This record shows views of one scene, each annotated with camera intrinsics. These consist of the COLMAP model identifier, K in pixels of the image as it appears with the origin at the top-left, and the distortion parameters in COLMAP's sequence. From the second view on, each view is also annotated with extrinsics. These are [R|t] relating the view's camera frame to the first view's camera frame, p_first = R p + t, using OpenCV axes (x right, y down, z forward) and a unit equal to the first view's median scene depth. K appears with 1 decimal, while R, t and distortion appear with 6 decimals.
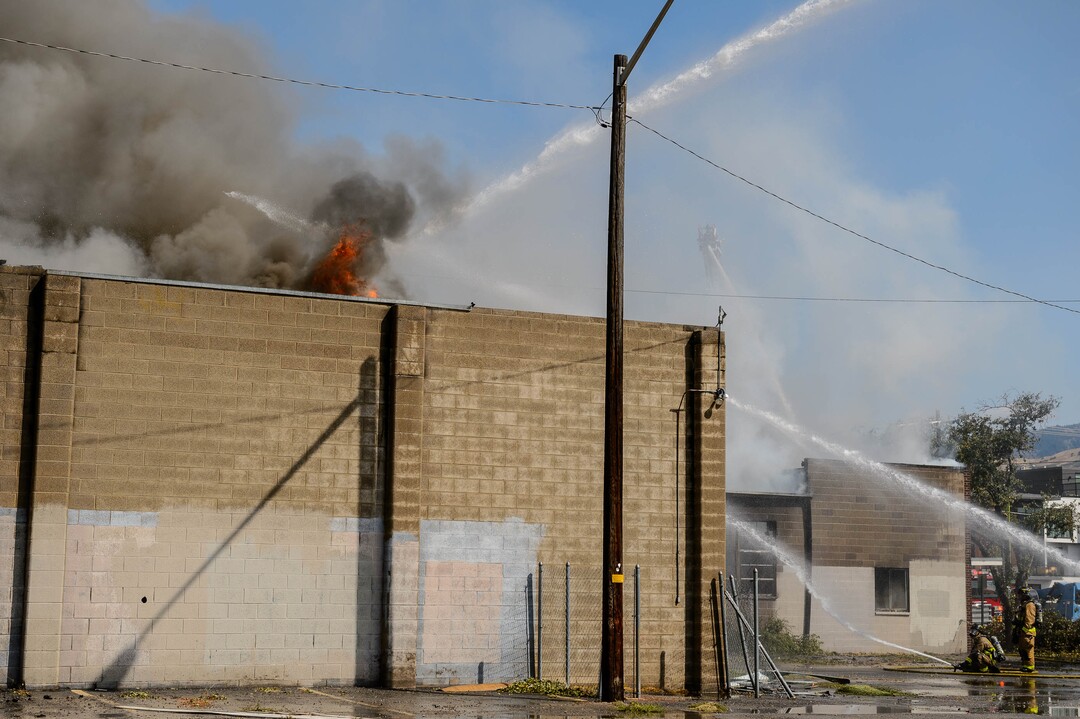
lens RADIAL K [[1804.1, 0, 552.6], [0, 1804.1, 363.9], [0, 0, 1]] dist [0.052484, 0.000000]
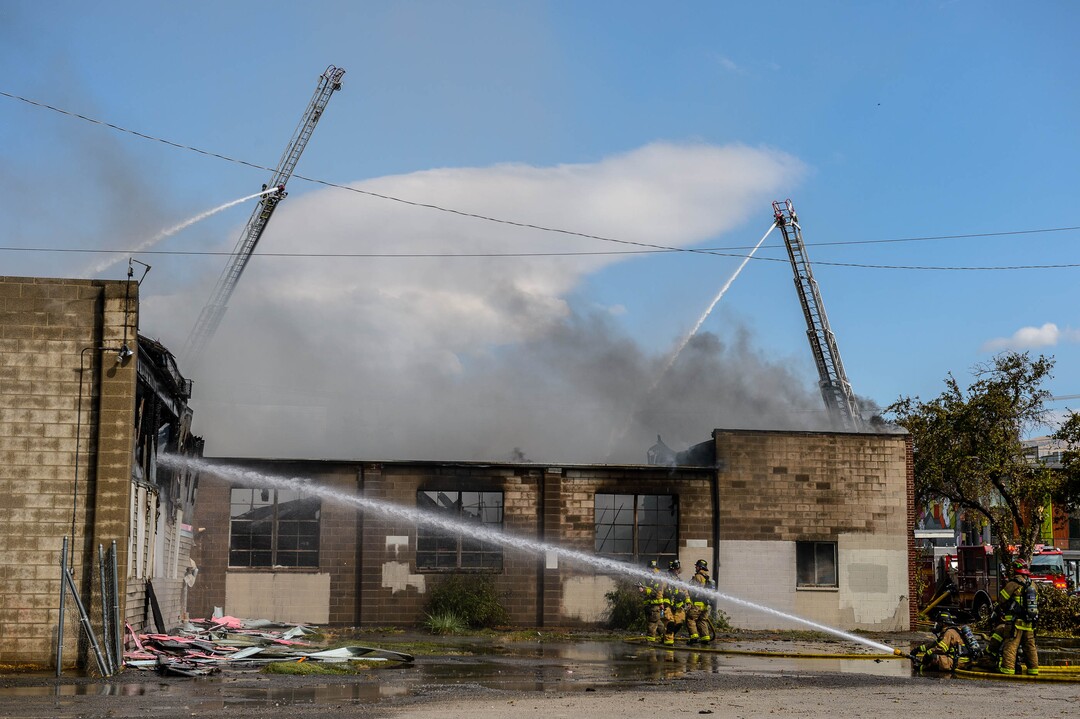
lens RADIAL K [[1675.4, 0, 563.0], [0, 1675.4, 379.8], [0, 0, 1]] dist [0.064039, 0.000000]
pose [[0.964434, -0.035868, -0.261880, 0.562279], [0.038091, 0.999268, 0.003414, 0.038714], [0.261566, -0.013268, 0.965095, 0.225594]]
